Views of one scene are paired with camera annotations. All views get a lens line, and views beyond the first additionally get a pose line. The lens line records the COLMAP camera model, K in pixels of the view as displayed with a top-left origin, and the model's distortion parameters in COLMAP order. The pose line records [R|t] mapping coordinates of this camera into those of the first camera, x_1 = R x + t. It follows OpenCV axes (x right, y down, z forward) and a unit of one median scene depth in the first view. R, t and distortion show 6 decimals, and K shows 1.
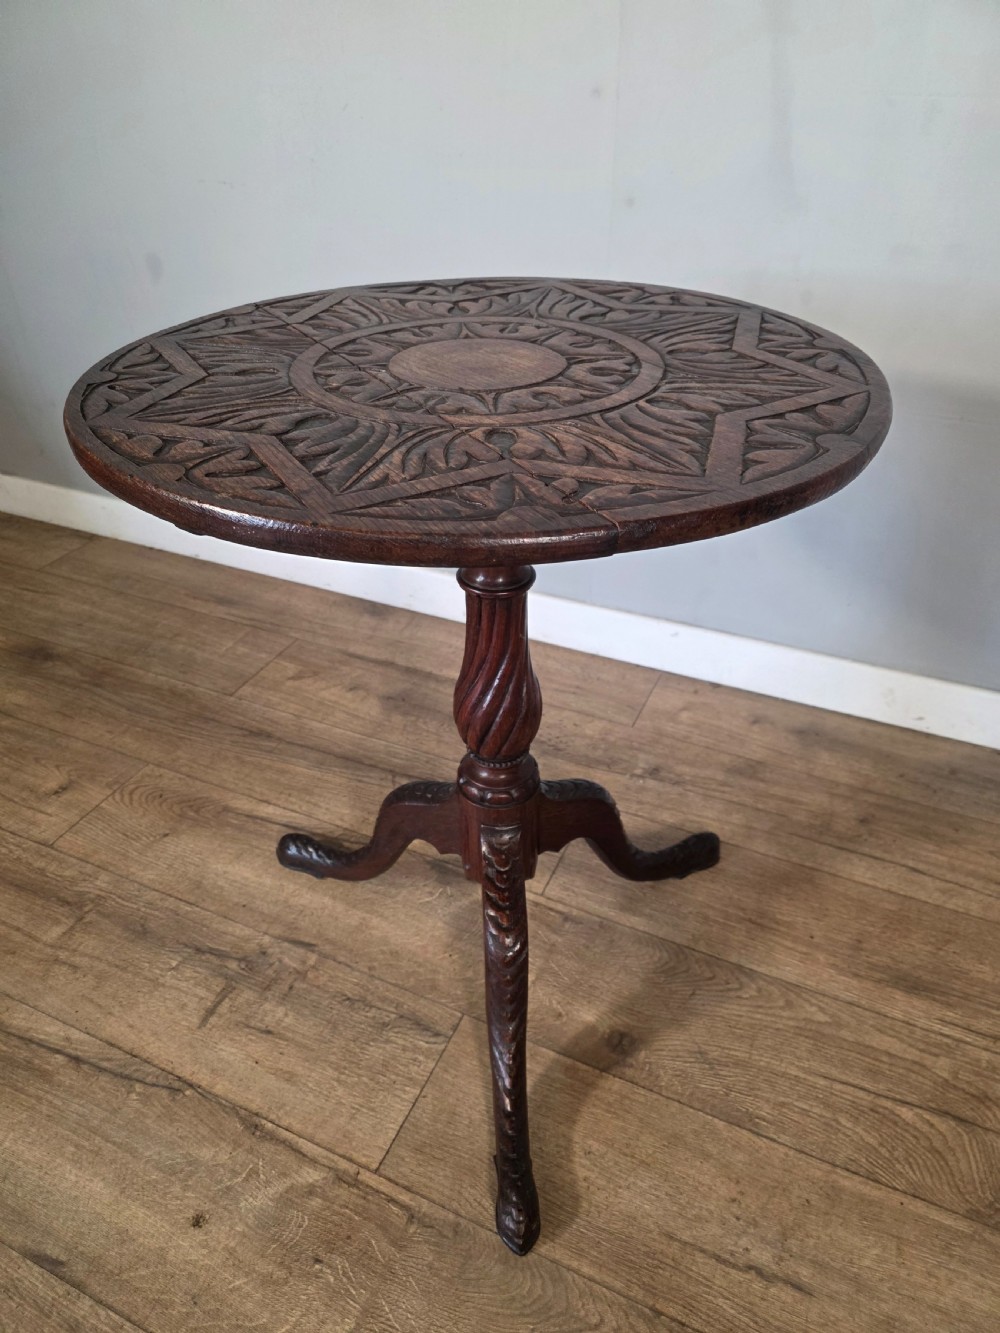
lens RADIAL K [[901.5, 0, 502.1], [0, 901.5, 685.8], [0, 0, 1]] dist [0.046980, -0.054075]
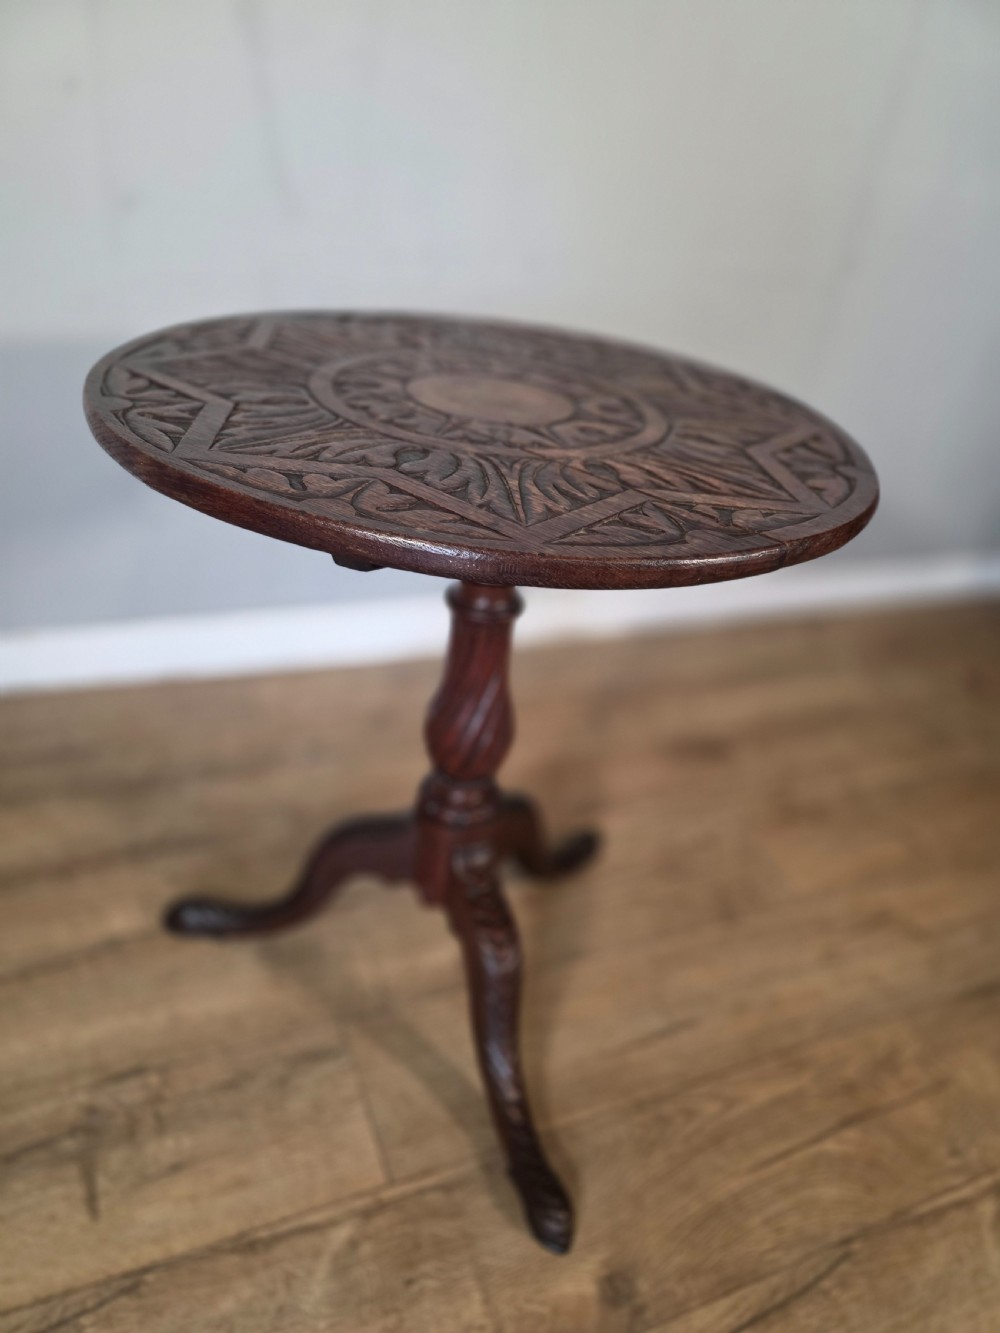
lens RADIAL K [[901.6, 0, 510.3], [0, 901.6, 687.9], [0, 0, 1]] dist [0.043613, -0.050981]
pose [[0.671144, -0.325703, 0.665945, -0.494476], [0.316133, 0.938284, 0.140299, -0.070717], [-0.670541, 0.116367, 0.732689, 0.105467]]
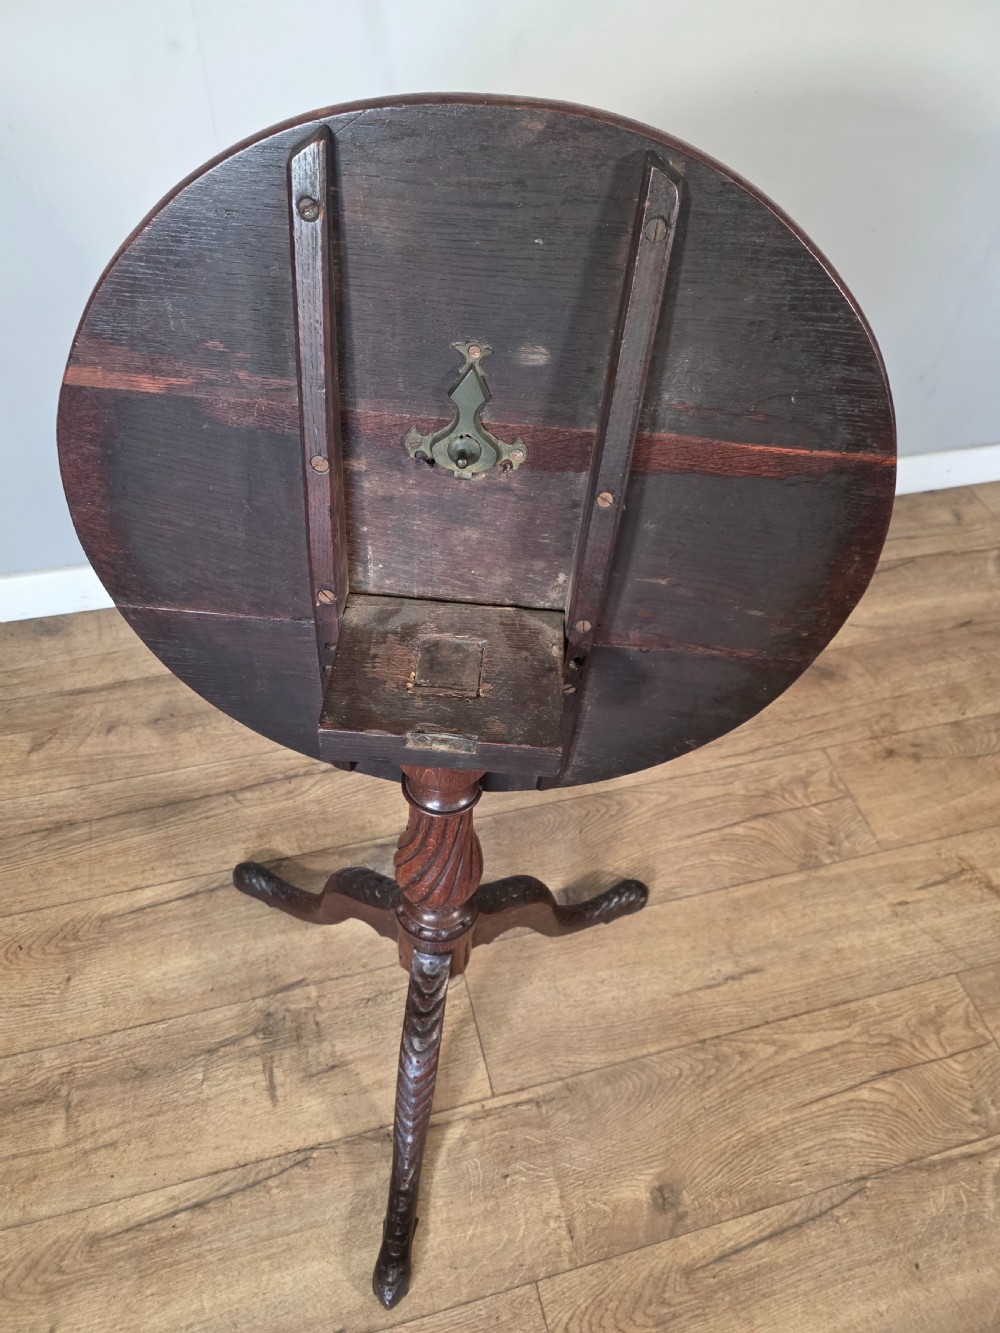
lens RADIAL K [[901.5, 0, 505.0], [0, 901.5, 674.6], [0, 0, 1]] dist [0.046980, -0.054075]
pose [[0.771301, -0.461238, 0.438582, -0.379065], [0.321317, 0.877006, 0.357234, -0.400761], [-0.549409, -0.134611, 0.824639, 0.016019]]
